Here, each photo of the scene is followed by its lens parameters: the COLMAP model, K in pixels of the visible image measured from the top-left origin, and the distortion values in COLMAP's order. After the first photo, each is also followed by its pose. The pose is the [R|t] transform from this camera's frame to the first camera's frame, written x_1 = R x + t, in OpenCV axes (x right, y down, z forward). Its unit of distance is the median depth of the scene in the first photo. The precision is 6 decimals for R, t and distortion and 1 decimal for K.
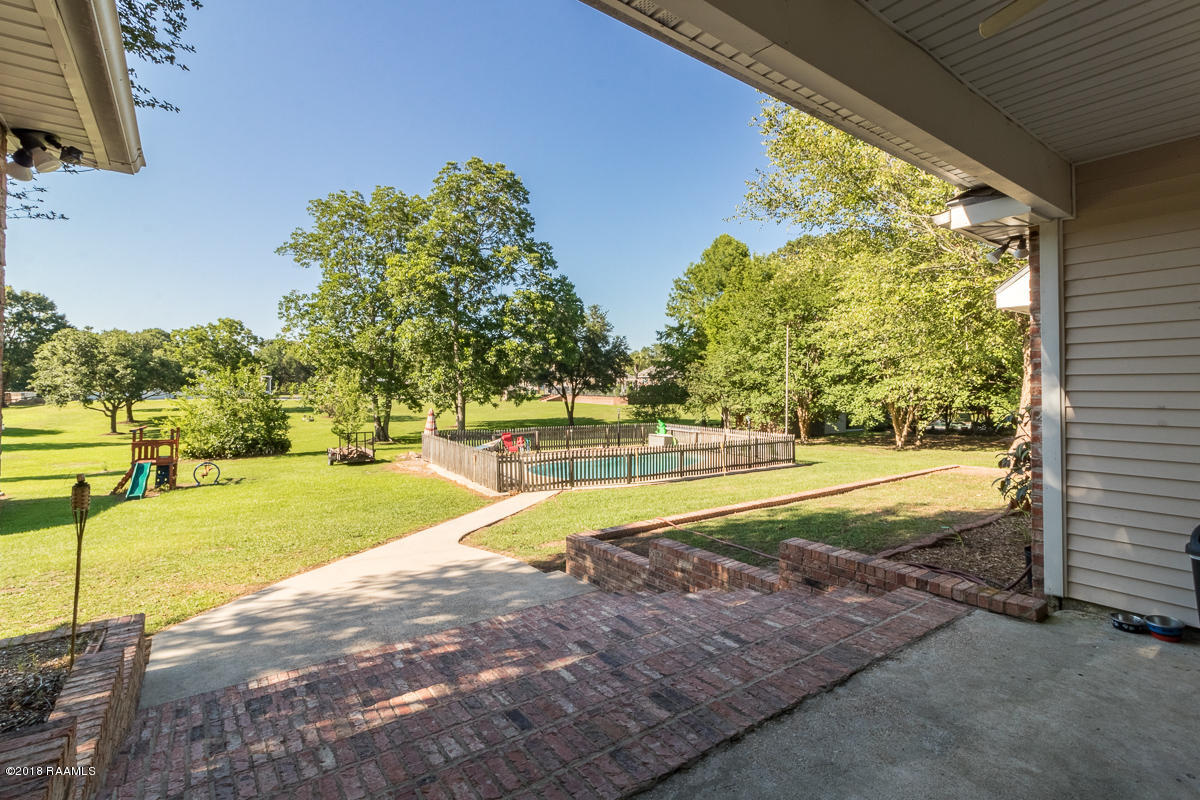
lens RADIAL K [[552.9, 0, 599.1], [0, 552.9, 389.6], [0, 0, 1]] dist [0.001650, -0.000162]
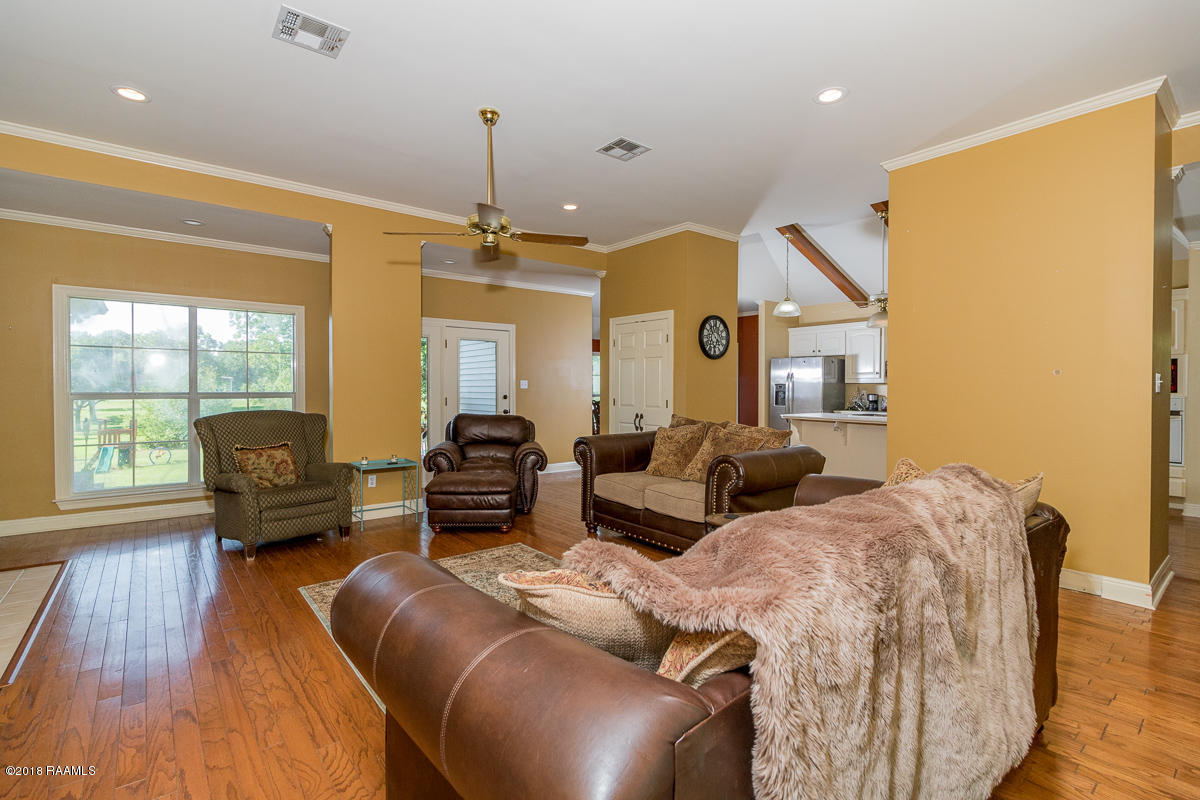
lens RADIAL K [[549.6, 0, 610.3], [0, 549.6, 394.1], [0, 0, 1]] dist [0.003063, -0.000521]
pose [[0.998507, -0.001732, 0.054592, 0.181385], [0.001151, 0.999942, 0.010677, -0.002895], [-0.054607, -0.010599, 0.998452, -0.226009]]
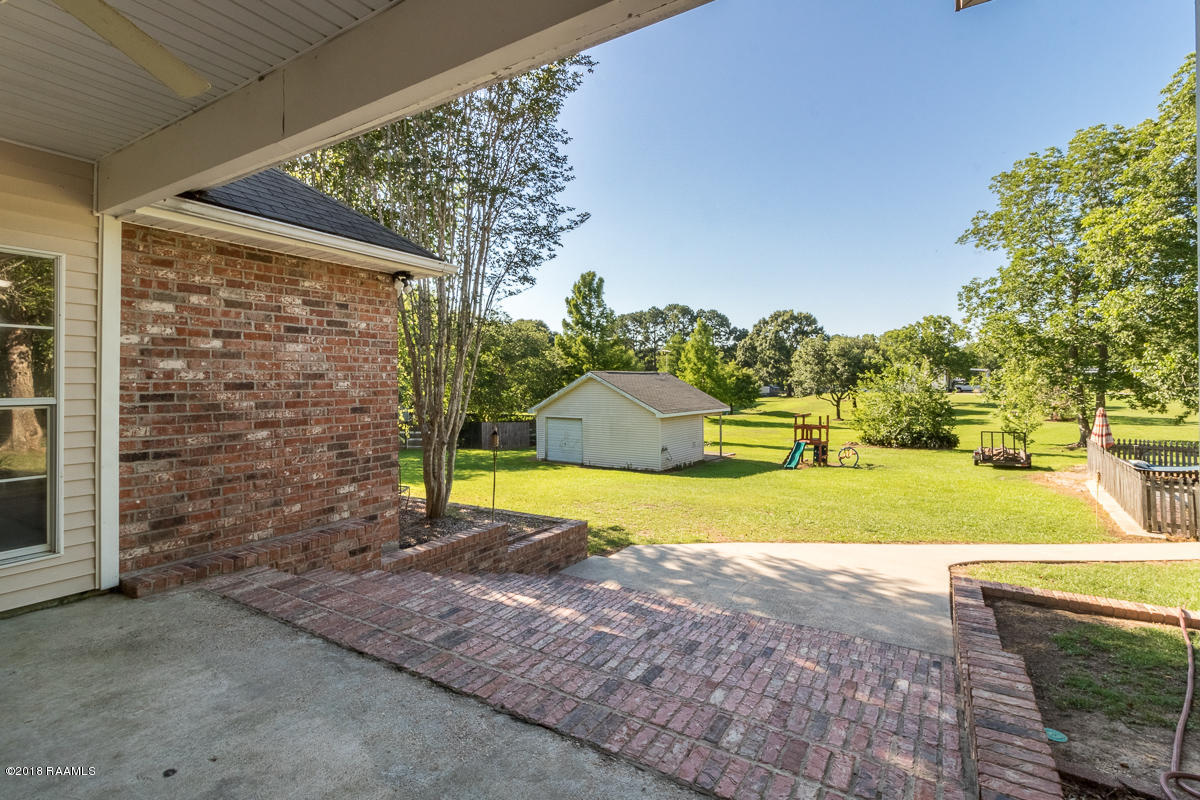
lens RADIAL K [[552.9, 0, 605.0], [0, 552.9, 391.5], [0, 0, 1]] dist [0.001650, -0.000162]
pose [[0.389701, 0.009224, -0.920895, 0.100480], [0.003586, 0.999927, 0.011532, 0.000750], [0.920935, -0.007796, 0.389639, 0.062074]]
